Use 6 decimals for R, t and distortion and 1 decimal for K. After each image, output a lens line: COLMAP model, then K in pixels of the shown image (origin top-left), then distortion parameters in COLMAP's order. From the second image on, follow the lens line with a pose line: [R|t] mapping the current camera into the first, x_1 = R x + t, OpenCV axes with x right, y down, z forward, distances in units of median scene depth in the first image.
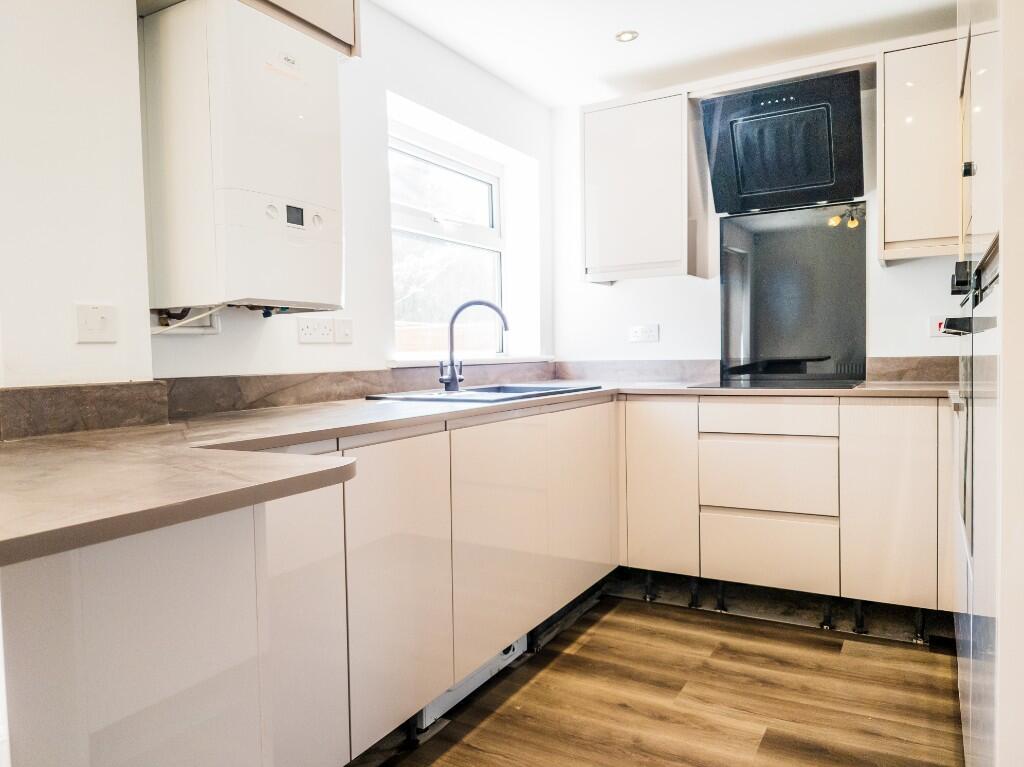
lens RADIAL K [[729.4, 0, 512.1], [0, 729.4, 382.3], [0, 0, 1]] dist [0.034557, -0.002154]
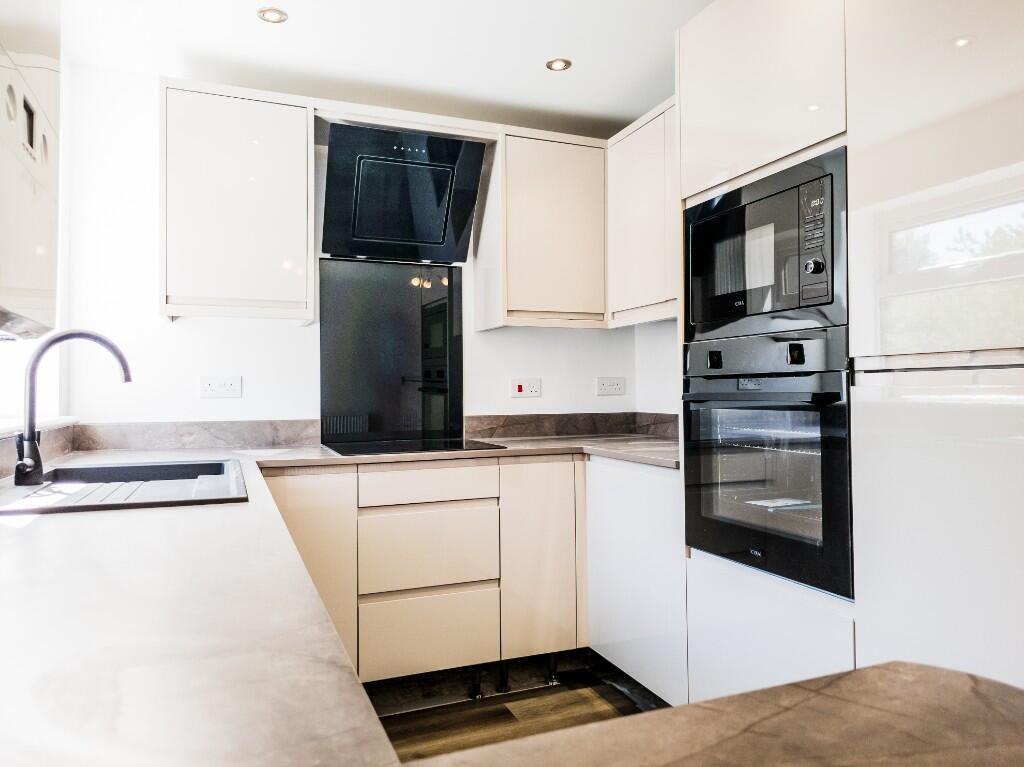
lens RADIAL K [[729.4, 0, 513.5], [0, 729.4, 382.1], [0, 0, 1]] dist [0.034557, -0.002154]
pose [[0.624592, 0.025719, 0.780527, -0.294006], [0.026526, 0.998182, -0.054117, -0.025856], [-0.780500, 0.054505, 0.622775, 0.324249]]
